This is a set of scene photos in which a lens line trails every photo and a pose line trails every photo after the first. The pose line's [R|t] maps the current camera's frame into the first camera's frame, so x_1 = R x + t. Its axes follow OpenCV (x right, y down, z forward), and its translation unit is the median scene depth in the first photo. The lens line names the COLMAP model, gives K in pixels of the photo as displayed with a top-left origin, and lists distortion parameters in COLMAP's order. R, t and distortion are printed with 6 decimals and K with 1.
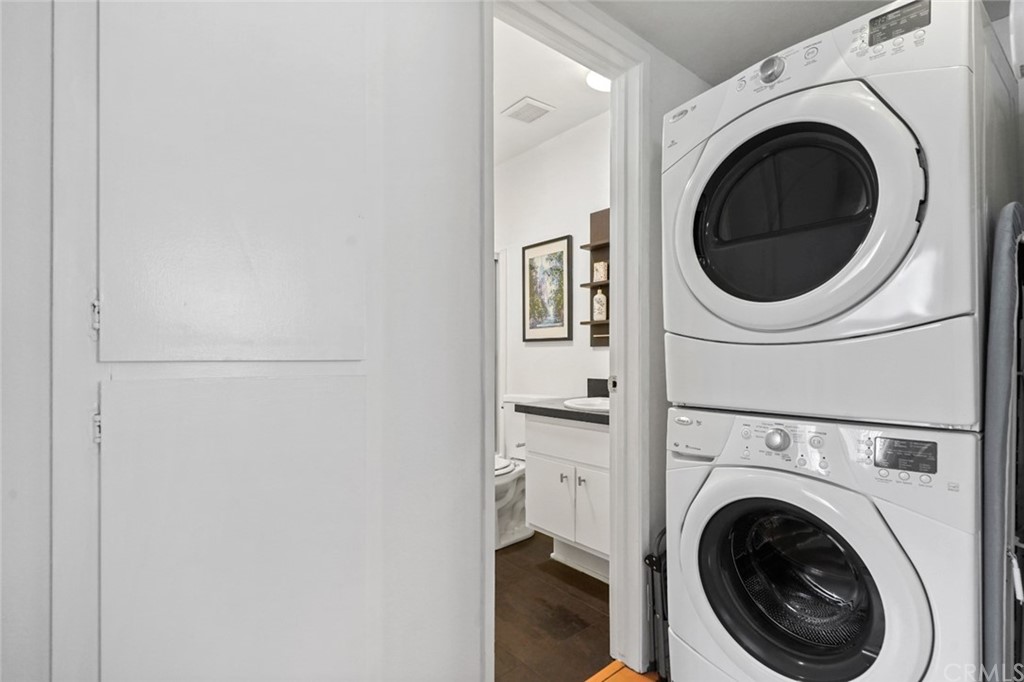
lens RADIAL K [[485.5, 0, 514.4], [0, 485.5, 345.3], [0, 0, 1]] dist [0.001119, -0.000511]
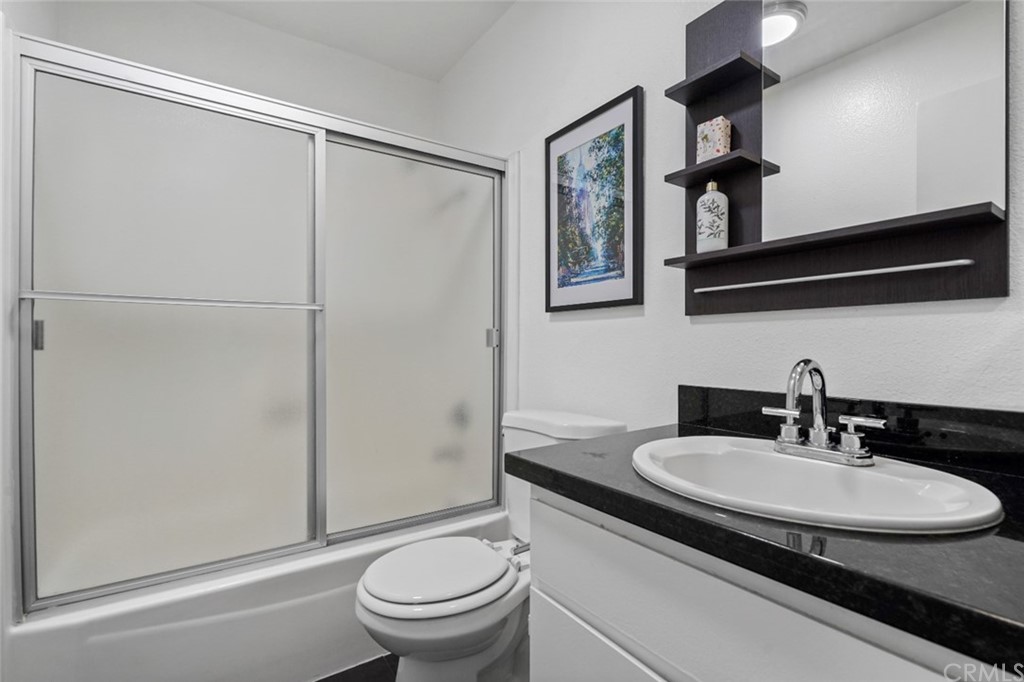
lens RADIAL K [[485.5, 0, 506.4], [0, 485.5, 340.1], [0, 0, 1]] dist [0.001119, -0.000511]
pose [[0.993075, 0.002980, -0.117443, 0.039677], [-0.002052, 0.999966, 0.008026, 0.020944], [0.117463, -0.007730, 0.993047, 0.483098]]
